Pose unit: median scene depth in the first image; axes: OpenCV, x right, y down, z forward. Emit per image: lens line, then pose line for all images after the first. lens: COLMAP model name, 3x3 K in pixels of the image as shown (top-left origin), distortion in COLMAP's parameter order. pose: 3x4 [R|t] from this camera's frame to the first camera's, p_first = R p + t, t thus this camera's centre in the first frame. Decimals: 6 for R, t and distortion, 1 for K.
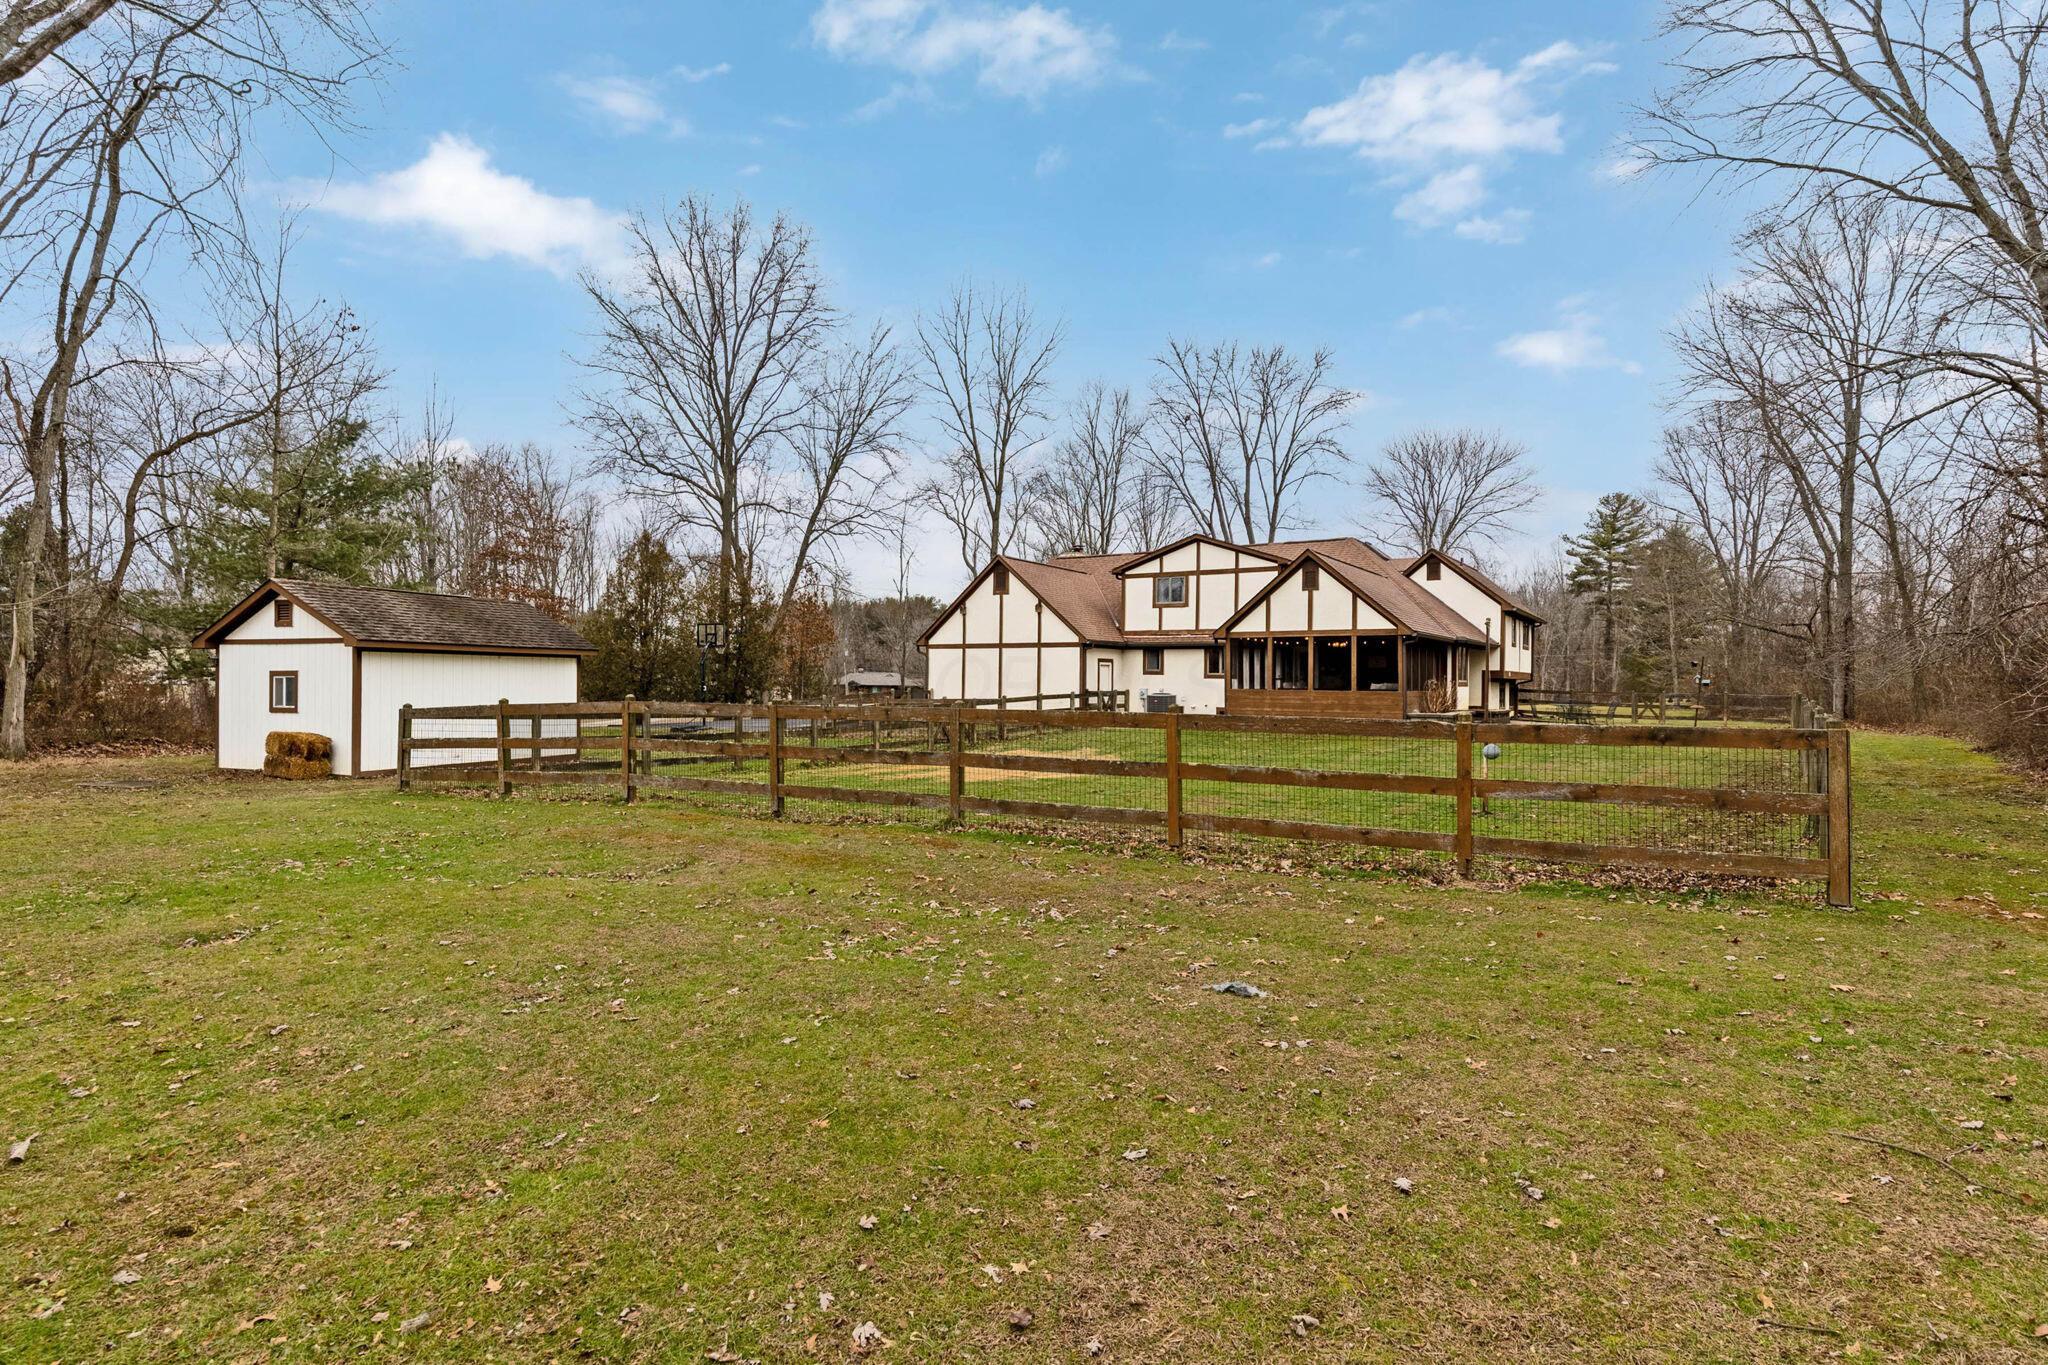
lens RADIAL K [[1047.8, 0, 1033.3], [0, 1047.8, 695.9], [0, 0, 1]] dist [0.011702, -0.000064]
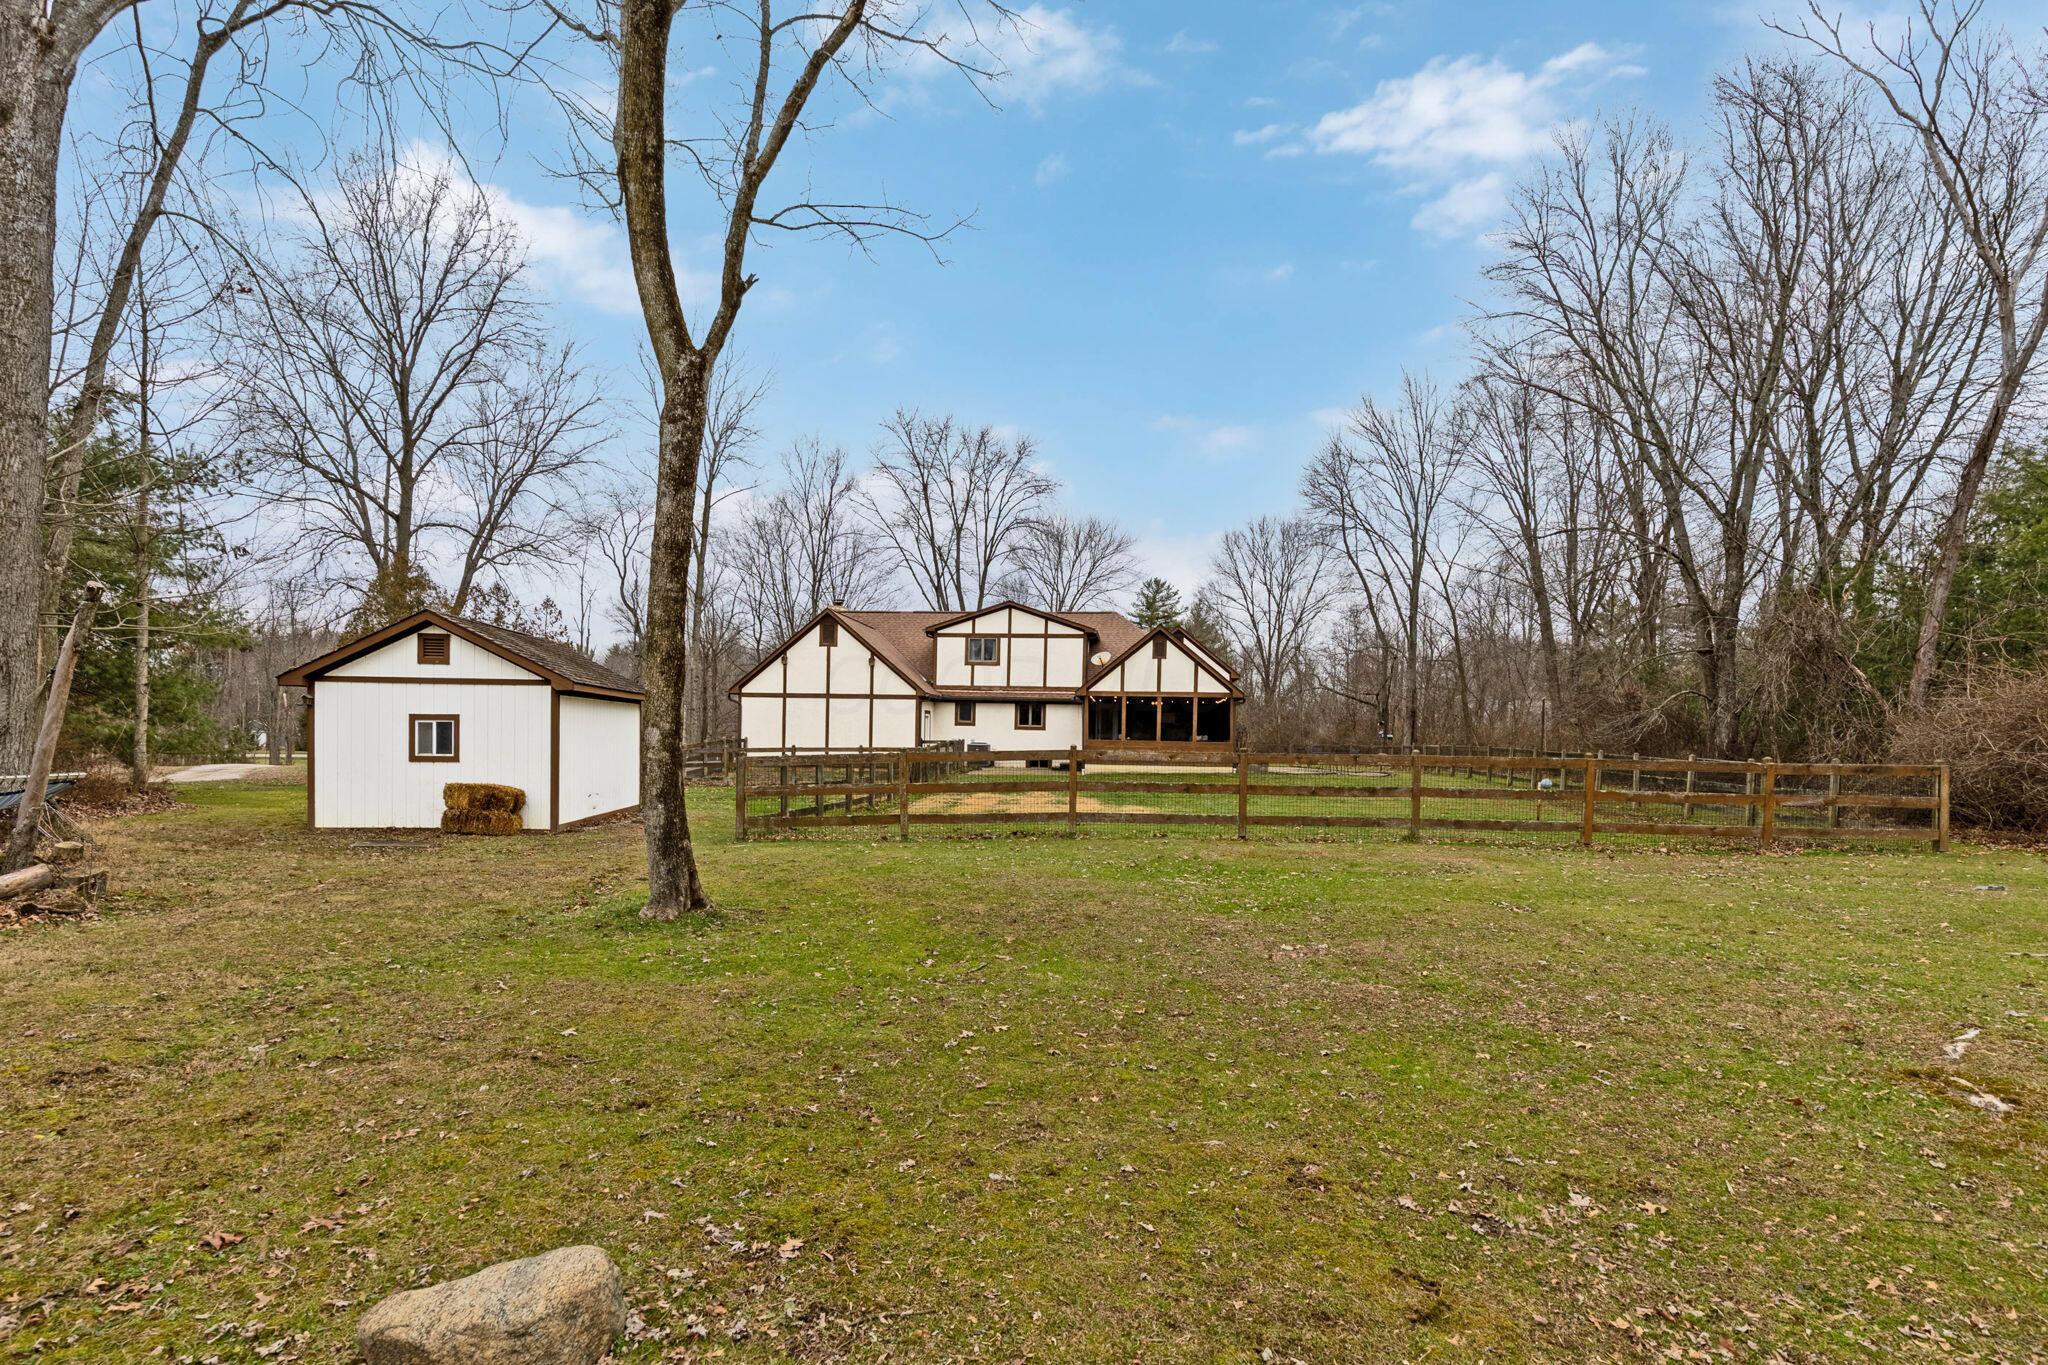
lens RADIAL K [[1047.8, 0, 1033.3], [0, 1047.8, 695.9], [0, 0, 1]] dist [0.011702, -0.000064]
pose [[0.889571, 0.024969, 0.456115, -0.322374], [-0.003112, 0.998813, -0.048608, 0.000985], [-0.456787, 0.041821, 0.888592, -0.000905]]
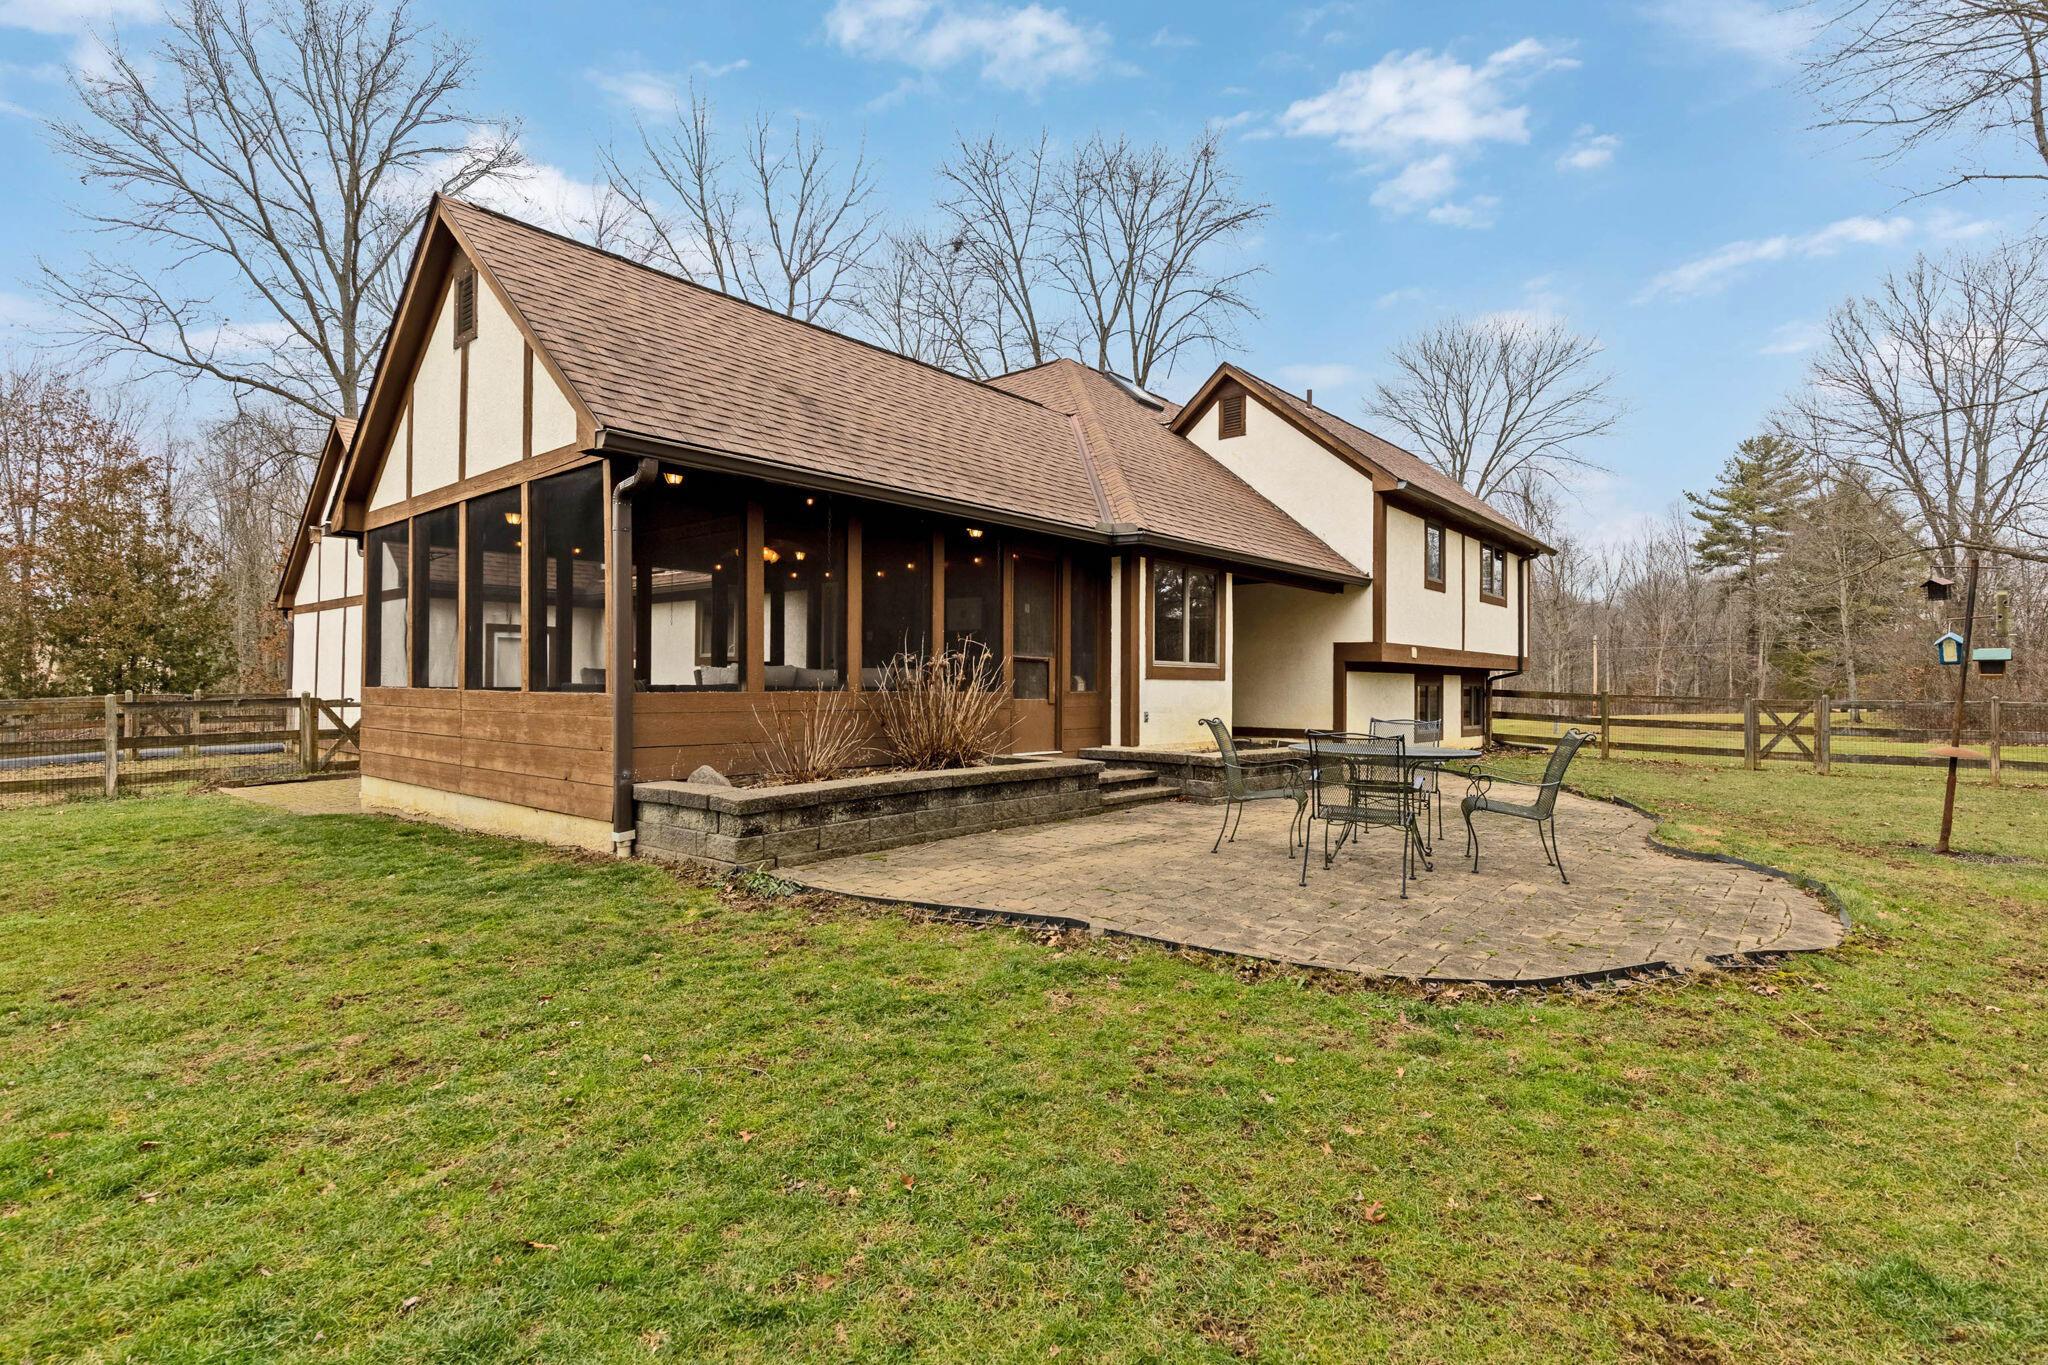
lens RADIAL K [[990.6, 0, 1024.0], [0, 990.6, 682.5], [0, 0, 1]] dist [-0.000210, -0.000829]
pose [[0.989134, -0.000529, -0.147018, 0.358974], [-0.002054, 0.999846, -0.017420, -0.001800], [0.147004, 0.017533, 0.988980, 0.589698]]
